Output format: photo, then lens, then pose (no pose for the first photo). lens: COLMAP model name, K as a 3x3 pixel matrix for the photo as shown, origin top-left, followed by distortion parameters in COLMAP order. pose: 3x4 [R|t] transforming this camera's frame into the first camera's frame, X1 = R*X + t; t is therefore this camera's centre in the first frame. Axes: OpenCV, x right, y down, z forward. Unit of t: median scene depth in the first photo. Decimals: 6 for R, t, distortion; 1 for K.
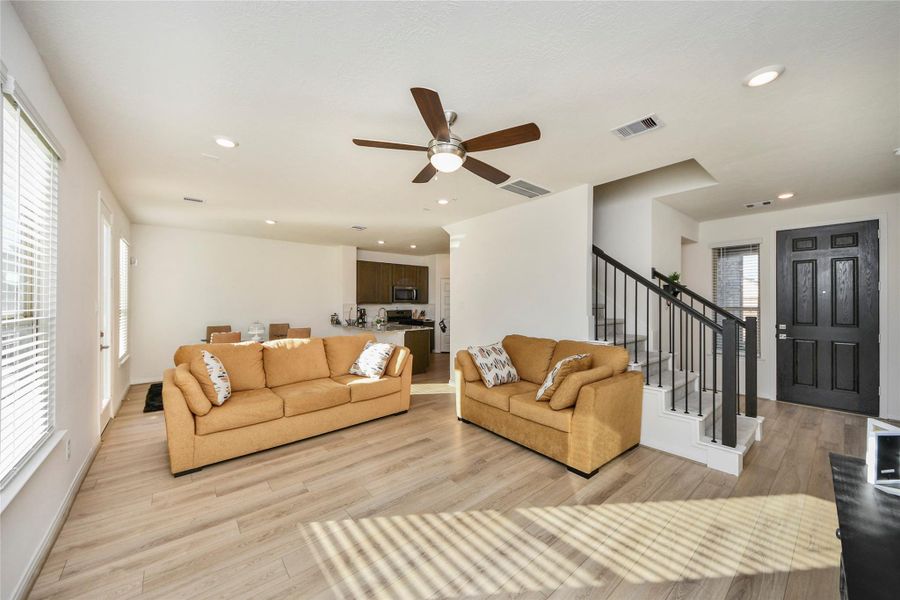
lens RADIAL K [[321.5, 0, 445.6], [0, 321.5, 293.0], [0, 0, 1]] dist [0.057246, -0.020734]
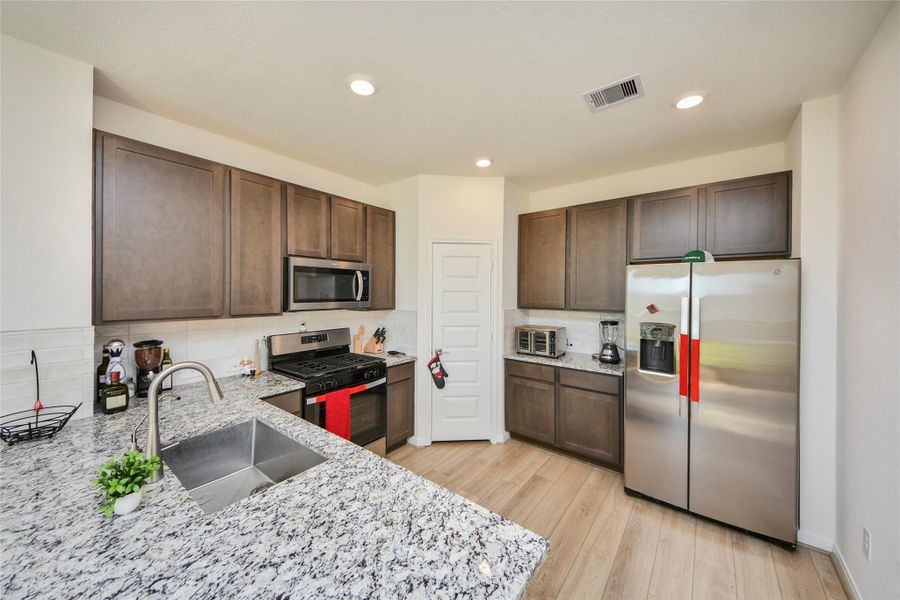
lens RADIAL K [[321.5, 0, 445.6], [0, 321.5, 293.0], [0, 0, 1]] dist [0.057246, -0.020734]
pose [[0.977246, 0.008173, 0.211951, -0.288321], [-0.014814, 0.999447, 0.029762, 0.005882], [-0.211590, -0.032225, 0.976827, 2.336694]]
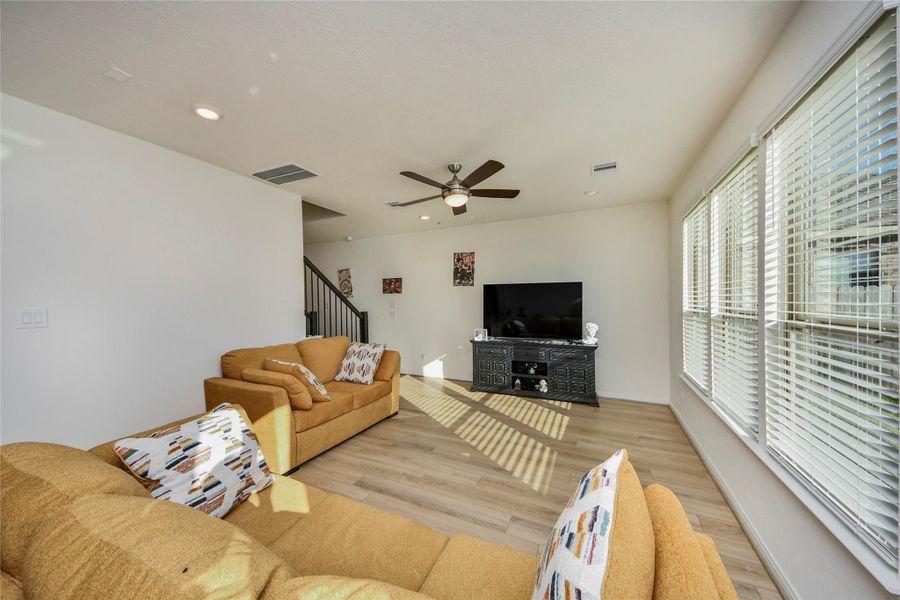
lens RADIAL K [[313.4, 0, 446.1], [0, 313.4, 302.9], [0, 0, 1]] dist [0.050863, -0.018292]
pose [[-0.417746, -0.002038, 0.908562, -1.124835], [-0.015199, 0.999873, -0.004745, 0.031260], [-0.908437, -0.015792, -0.417724, 1.533307]]
